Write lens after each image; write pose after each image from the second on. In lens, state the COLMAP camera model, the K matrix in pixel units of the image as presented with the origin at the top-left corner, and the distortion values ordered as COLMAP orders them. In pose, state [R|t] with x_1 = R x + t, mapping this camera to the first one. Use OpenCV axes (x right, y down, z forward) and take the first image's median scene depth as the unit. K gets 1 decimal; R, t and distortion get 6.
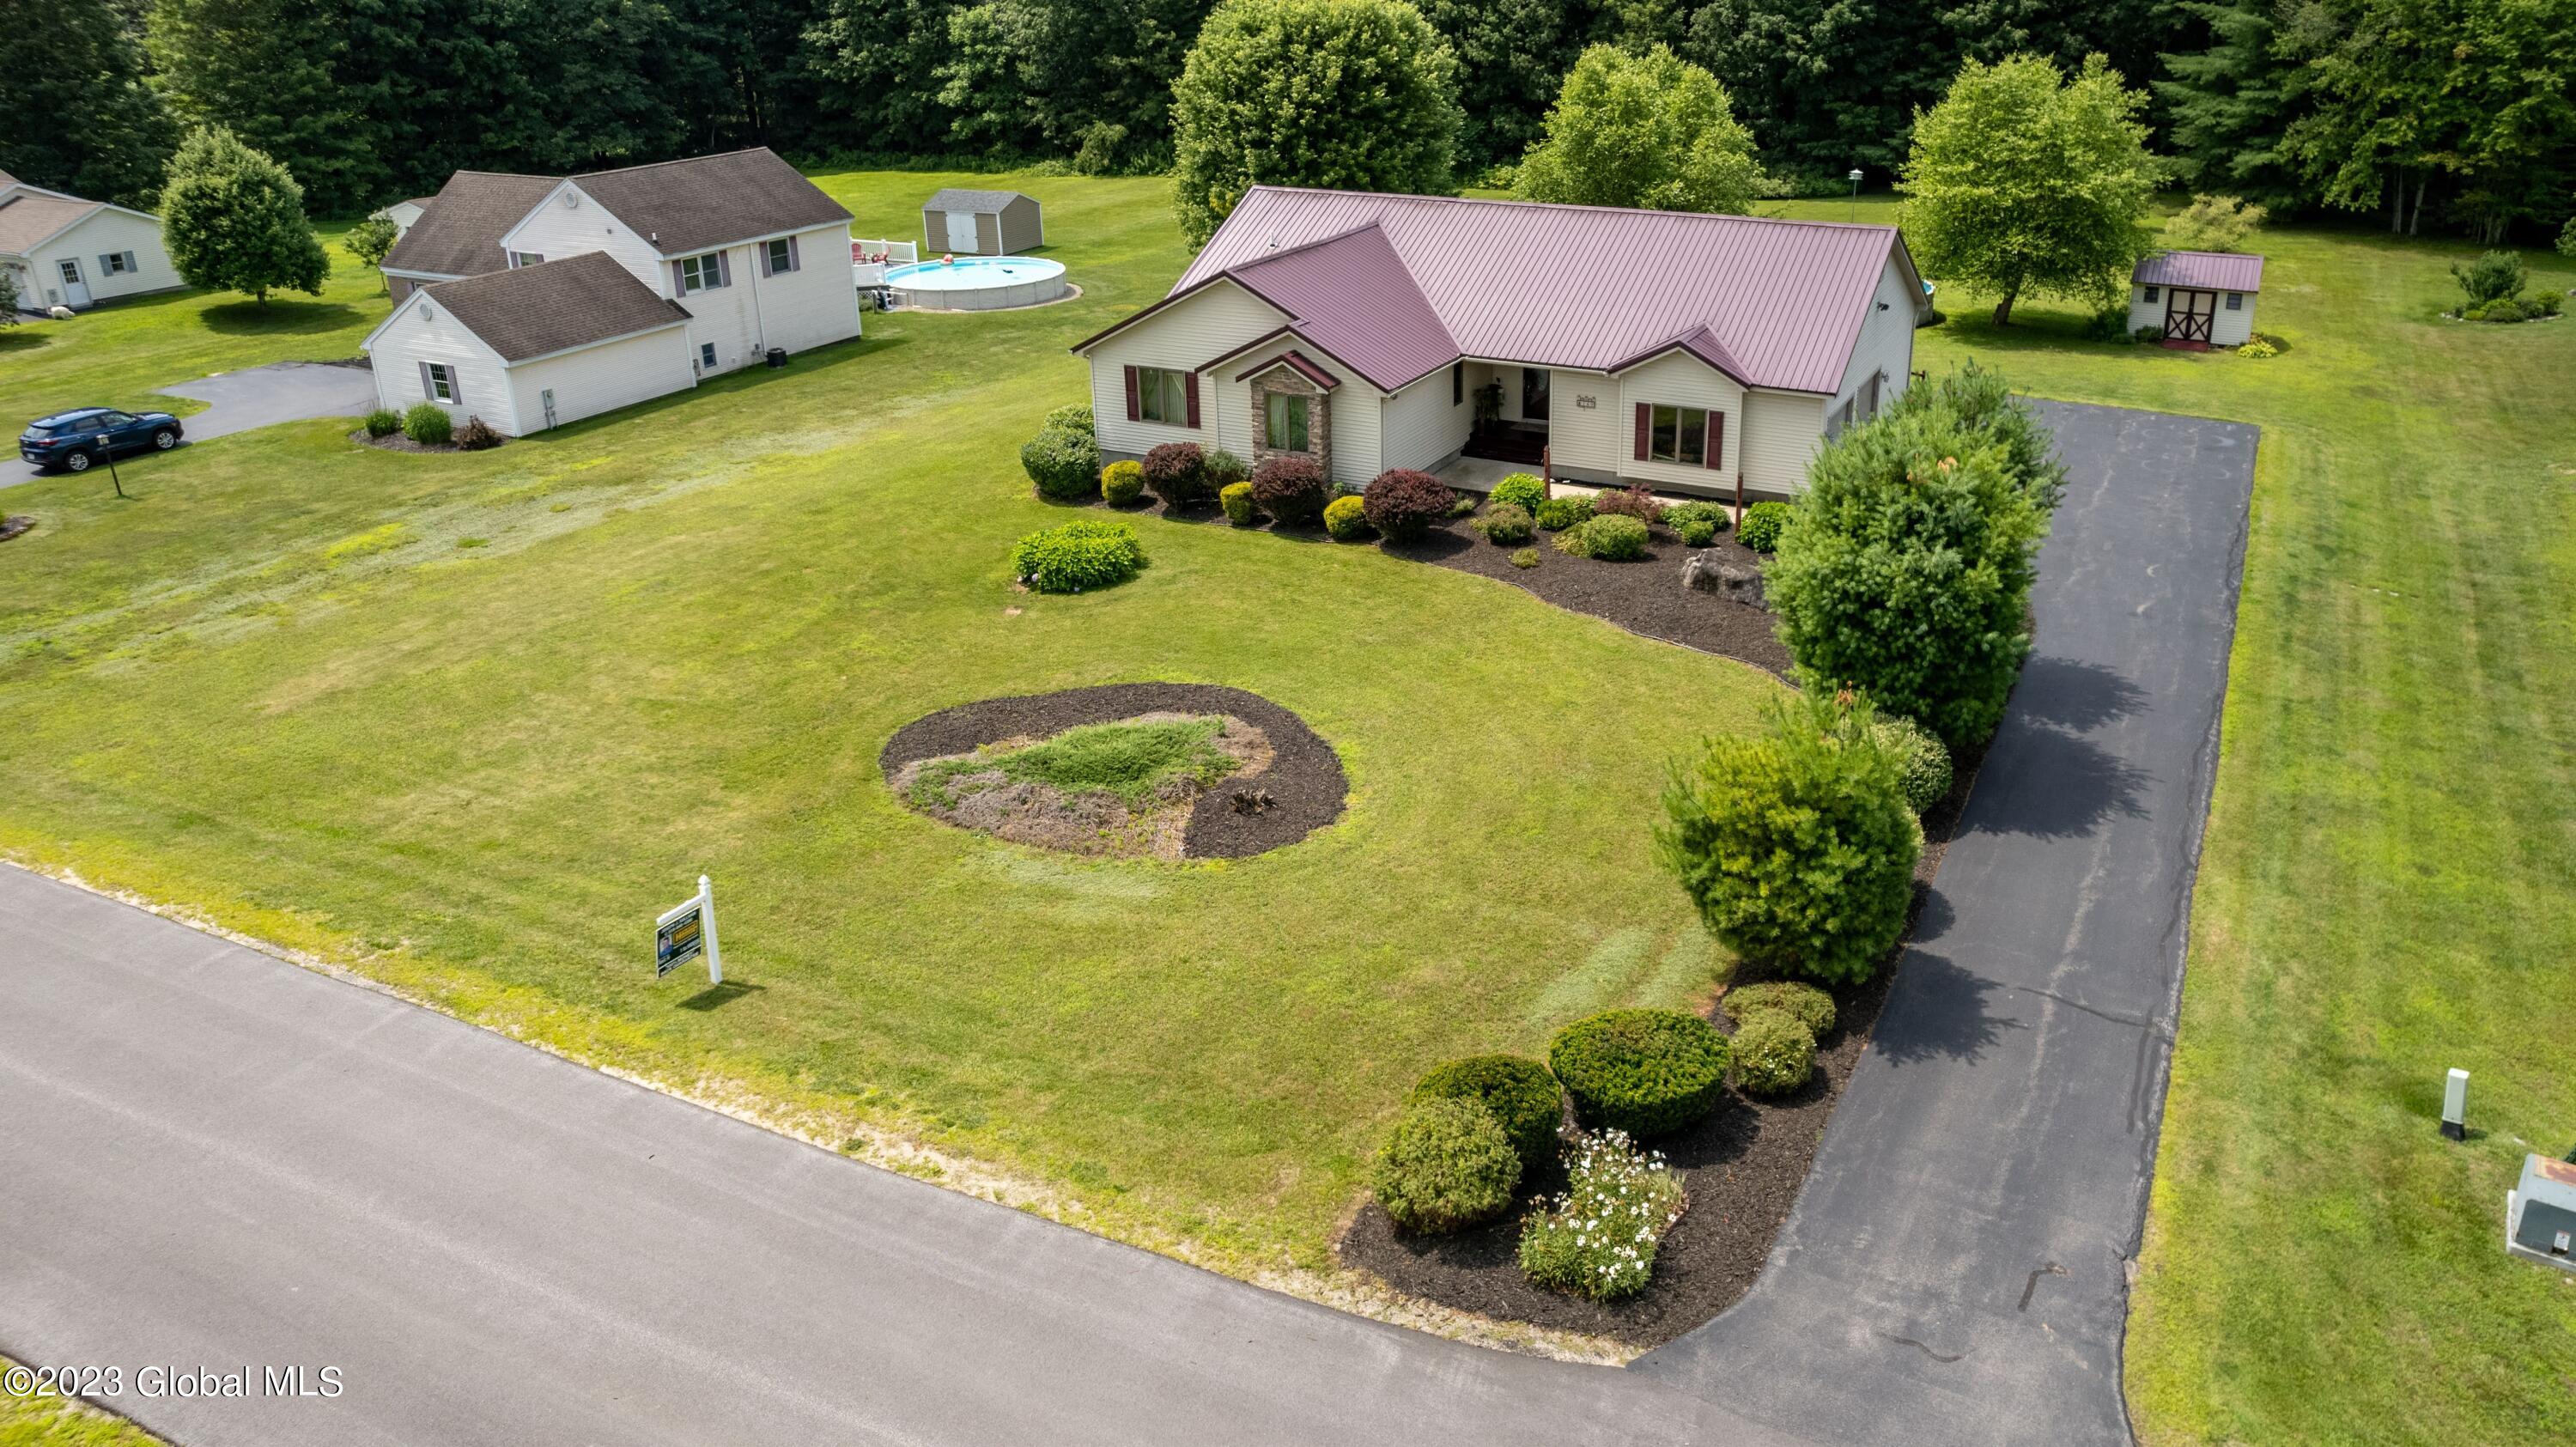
lens RADIAL K [[1673.1, 0, 1293.8], [0, 1673.1, 708.5], [0, 0, 1]] dist [-0.104718, 0.094615]
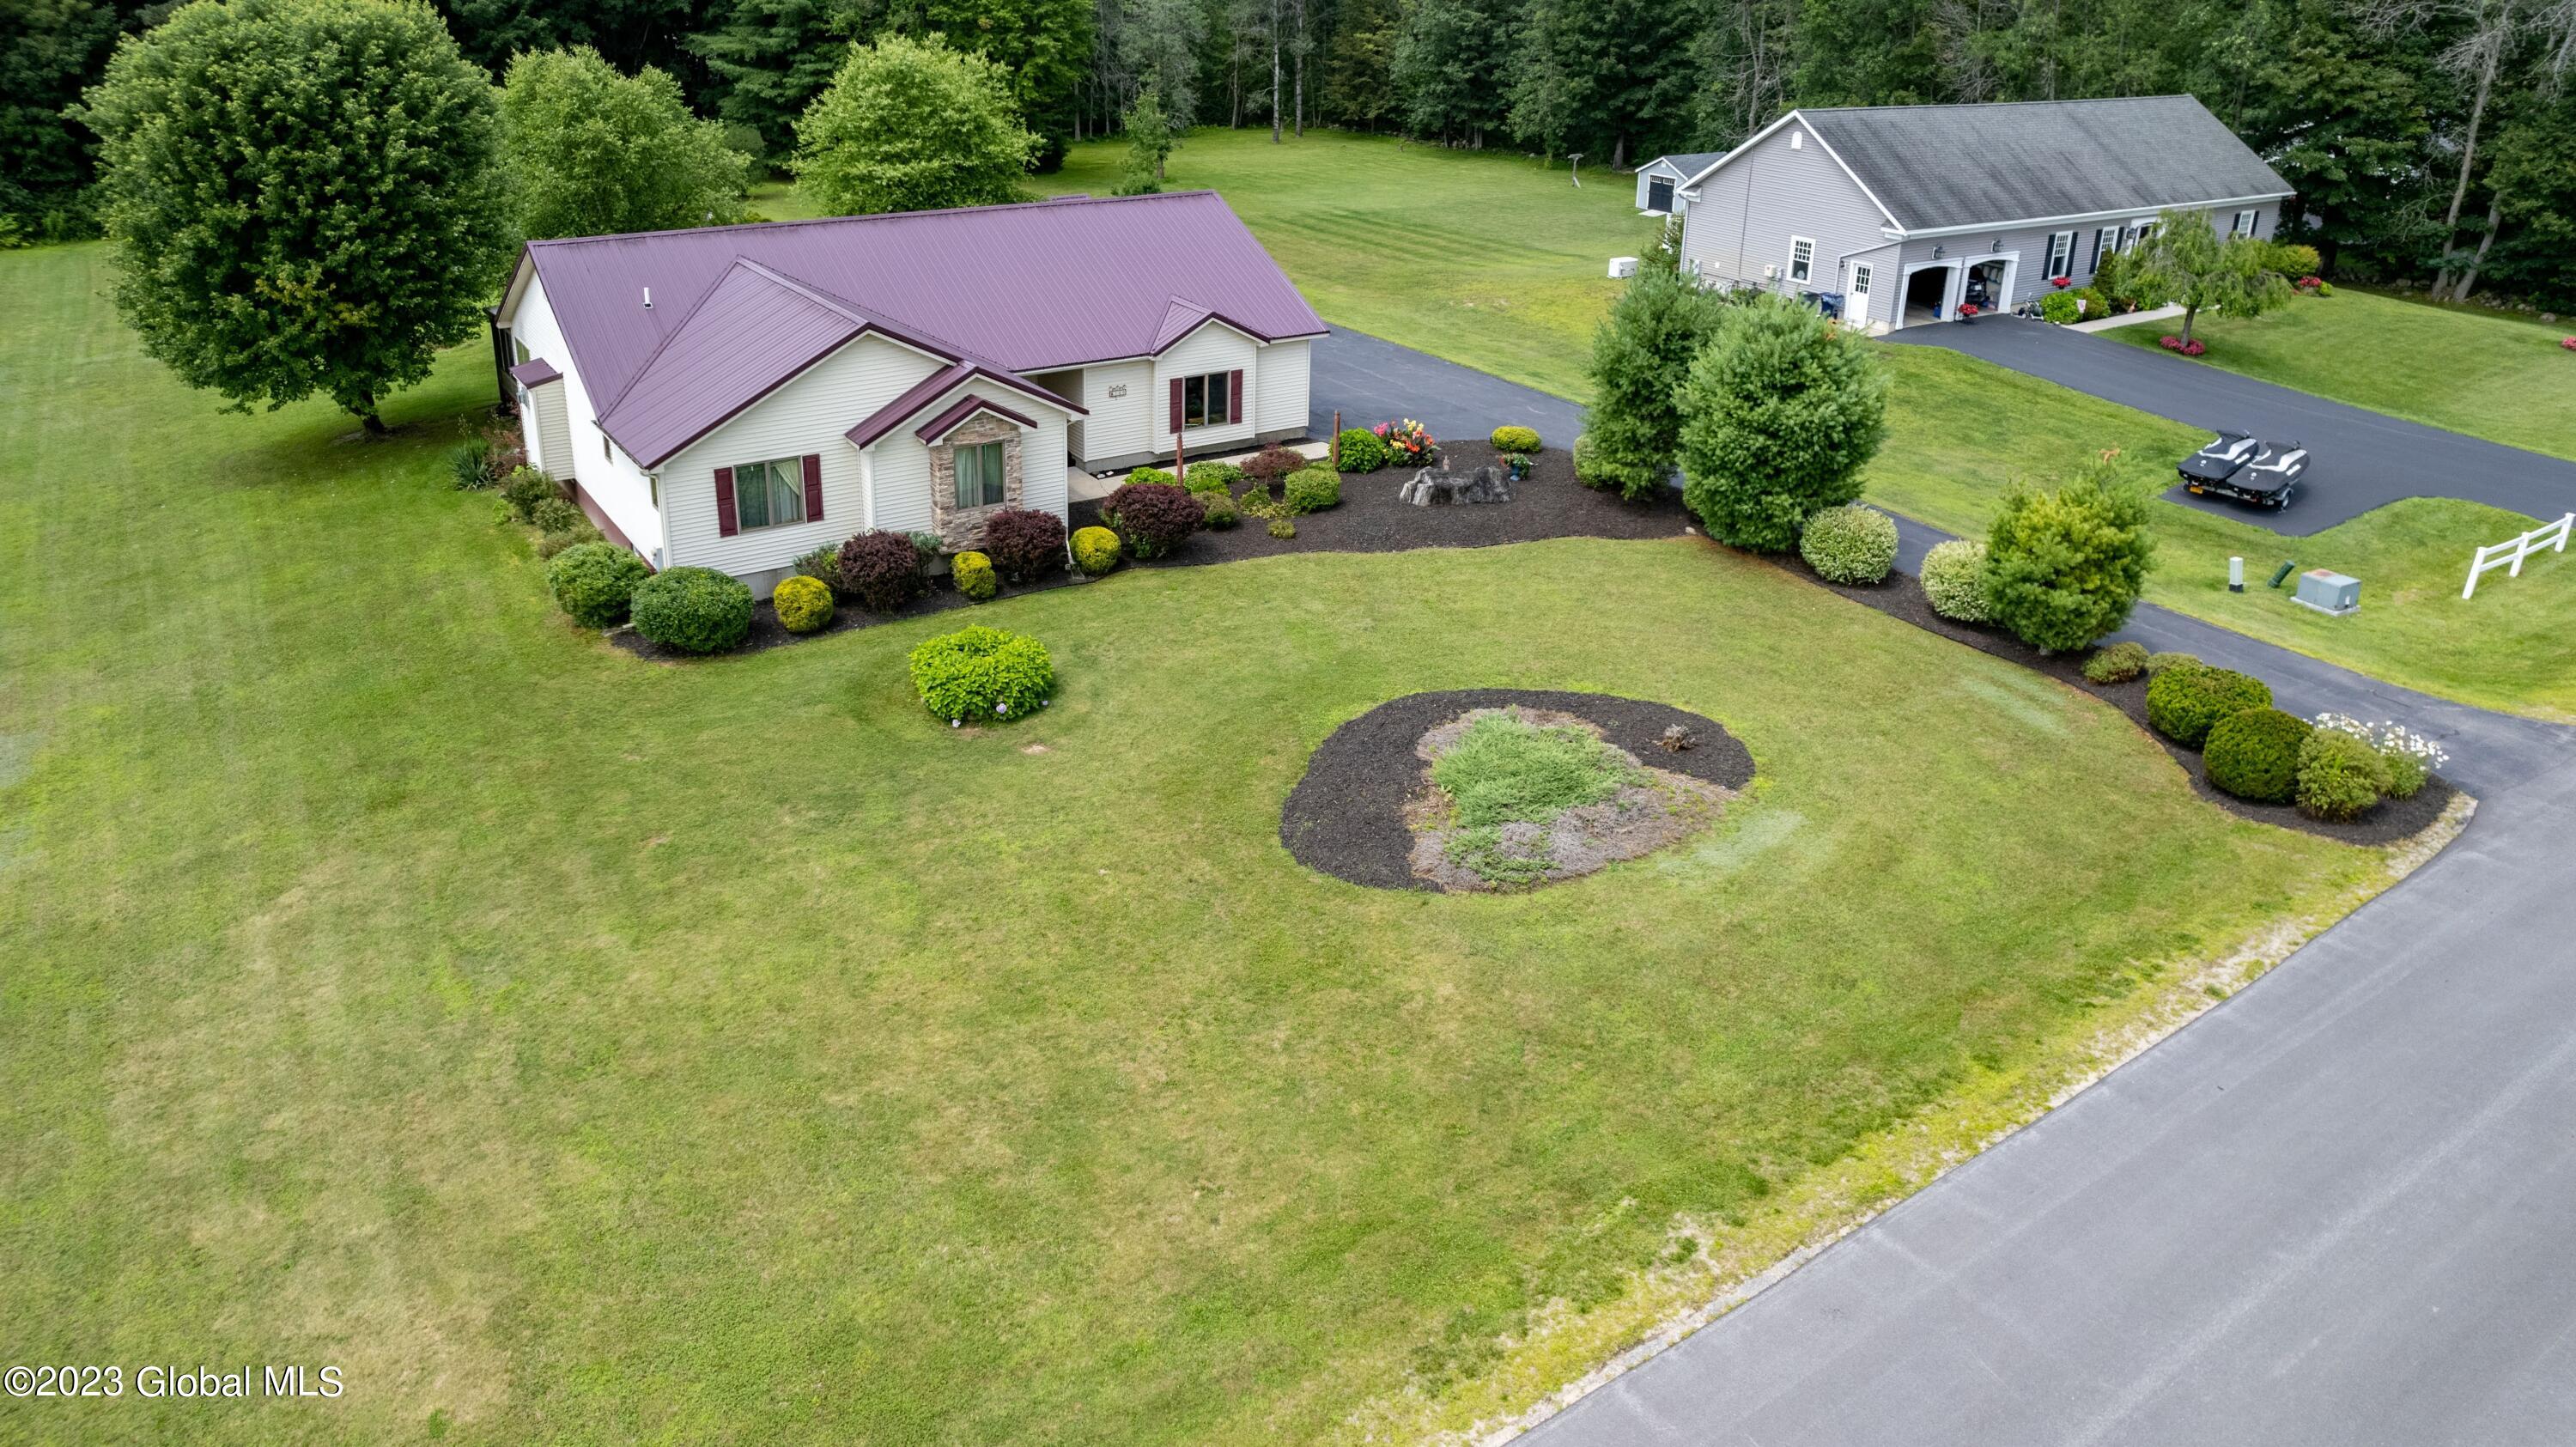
lens RADIAL K [[1673.1, 0, 1293.8], [0, 1673.1, 708.5], [0, 0, 1]] dist [-0.104718, 0.094615]
pose [[0.499330, -0.348786, 0.793106, -0.711373], [0.341381, 0.920542, 0.189900, -0.179517], [-0.796322, 0.175929, 0.578723, 0.400959]]
